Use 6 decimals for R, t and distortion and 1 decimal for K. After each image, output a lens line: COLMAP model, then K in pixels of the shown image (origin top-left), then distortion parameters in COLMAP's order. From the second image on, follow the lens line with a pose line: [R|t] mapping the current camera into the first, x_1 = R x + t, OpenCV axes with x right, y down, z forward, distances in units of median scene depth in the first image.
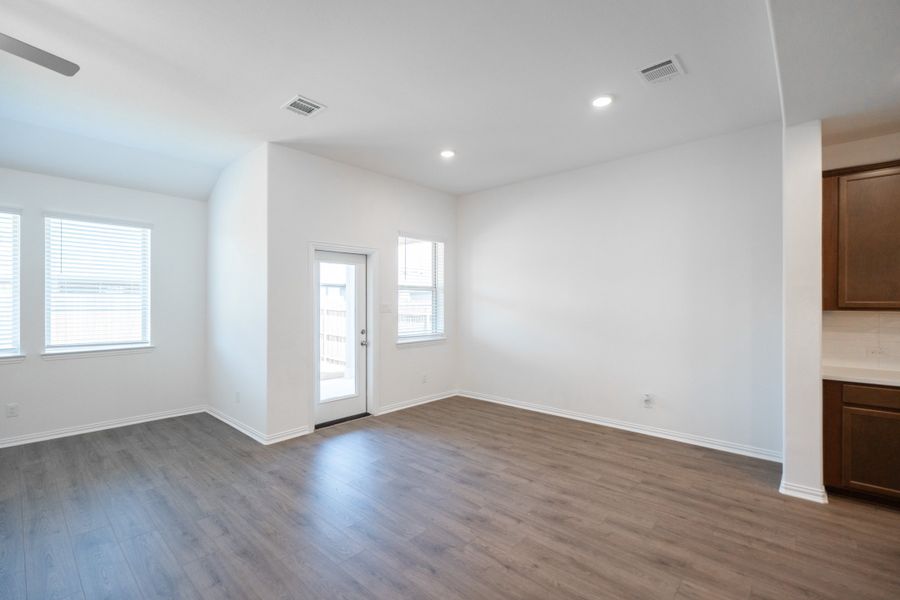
lens RADIAL K [[399.4, 0, 446.4], [0, 399.4, 298.6], [0, 0, 1]] dist [0.001372, 0.002301]
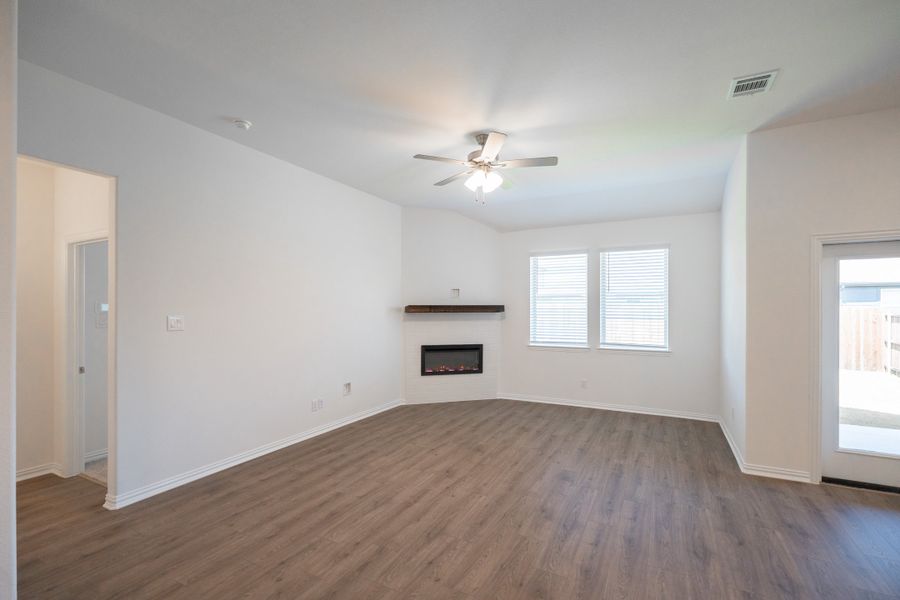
lens RADIAL K [[399.4, 0, 453.8], [0, 399.4, 307.7], [0, 0, 1]] dist [0.001372, 0.002301]
pose [[0.255172, -0.003951, -0.966888, 0.267138], [0.004206, 0.999987, -0.002976, -0.005511], [0.966886, -0.003307, 0.255185, 0.148941]]
